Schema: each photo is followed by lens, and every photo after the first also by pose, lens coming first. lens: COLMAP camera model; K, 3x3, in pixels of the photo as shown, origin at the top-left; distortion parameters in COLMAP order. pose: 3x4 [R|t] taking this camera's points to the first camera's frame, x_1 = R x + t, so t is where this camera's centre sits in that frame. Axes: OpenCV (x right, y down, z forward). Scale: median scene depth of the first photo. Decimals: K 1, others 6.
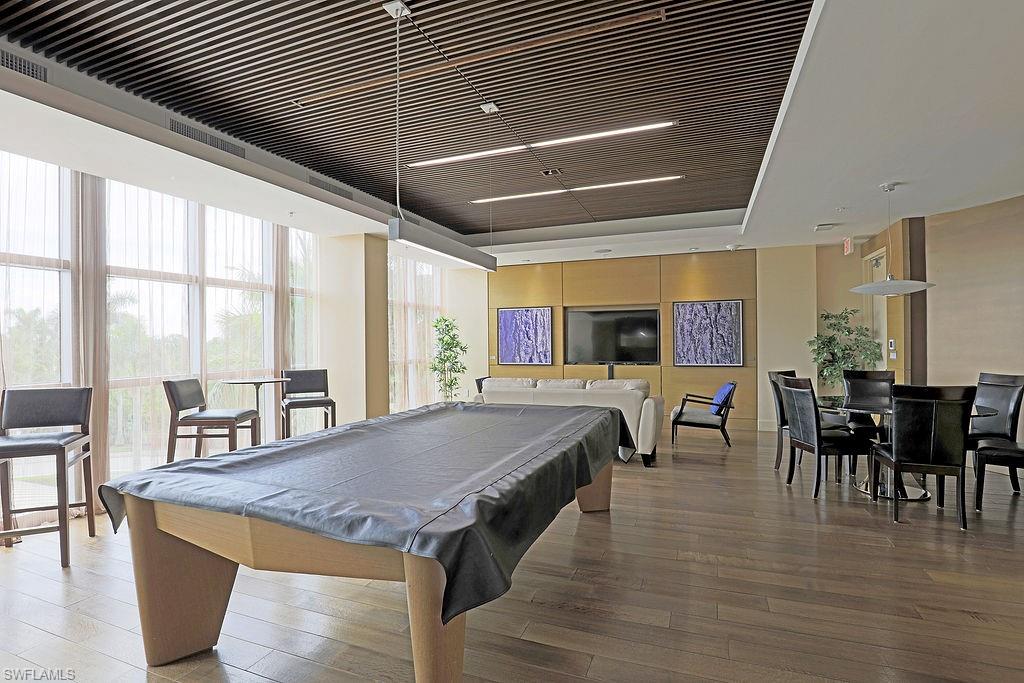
lens RADIAL K [[495.3, 0, 513.8], [0, 495.3, 342.2], [0, 0, 1]] dist [-0.023508, 0.000351]
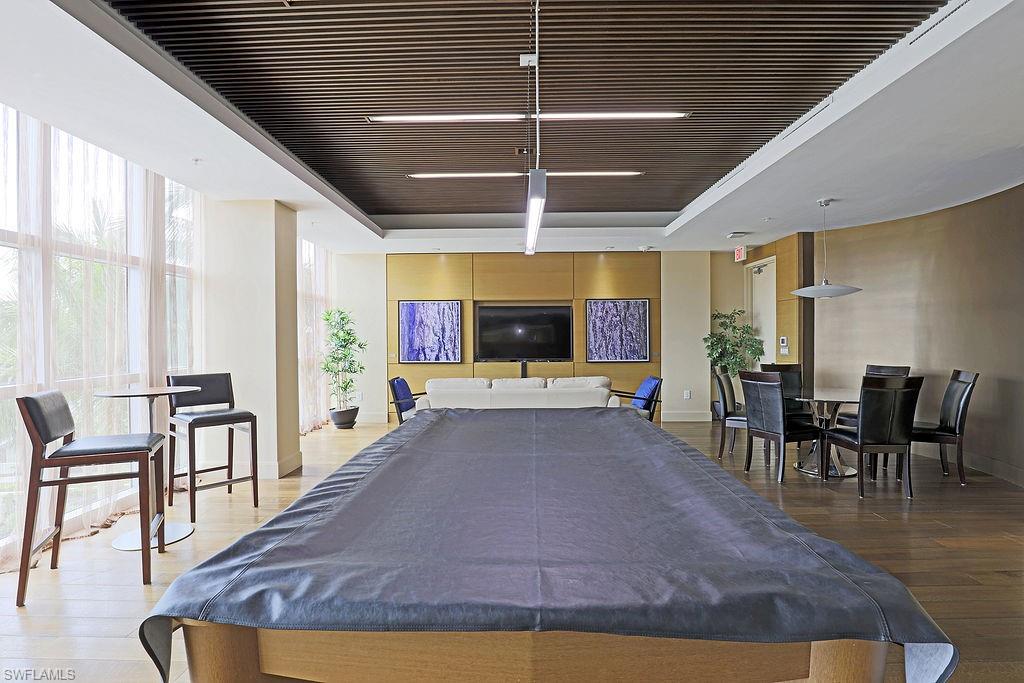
lens RADIAL K [[495.3, 0, 511.7], [0, 495.3, 340.9], [0, 0, 1]] dist [-0.023508, 0.000351]
pose [[0.937192, 0.001308, 0.348811, -0.196618], [-0.002409, 0.999993, 0.002722, 0.002156], [-0.348806, -0.003392, 0.937189, 0.116048]]
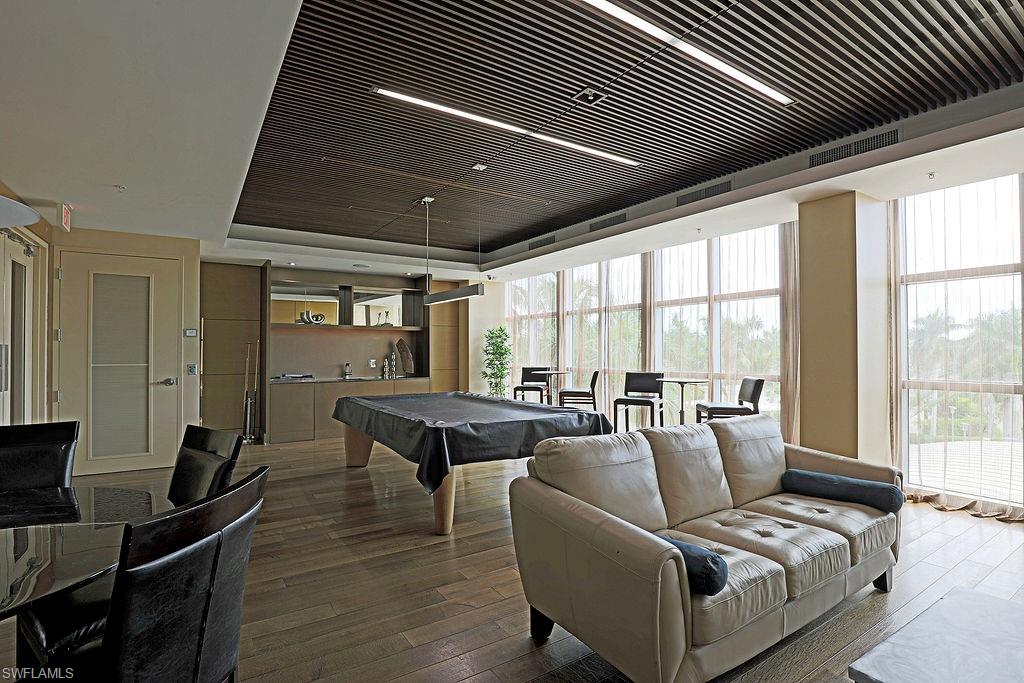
lens RADIAL K [[495.3, 0, 515.4], [0, 495.3, 344.4], [0, 0, 1]] dist [-0.023508, 0.000351]
pose [[-0.580941, -0.006496, -0.813920, 0.477889], [-0.002499, 0.999978, -0.006197, 0.000402], [0.813942, -0.001566, -0.580944, 0.923659]]
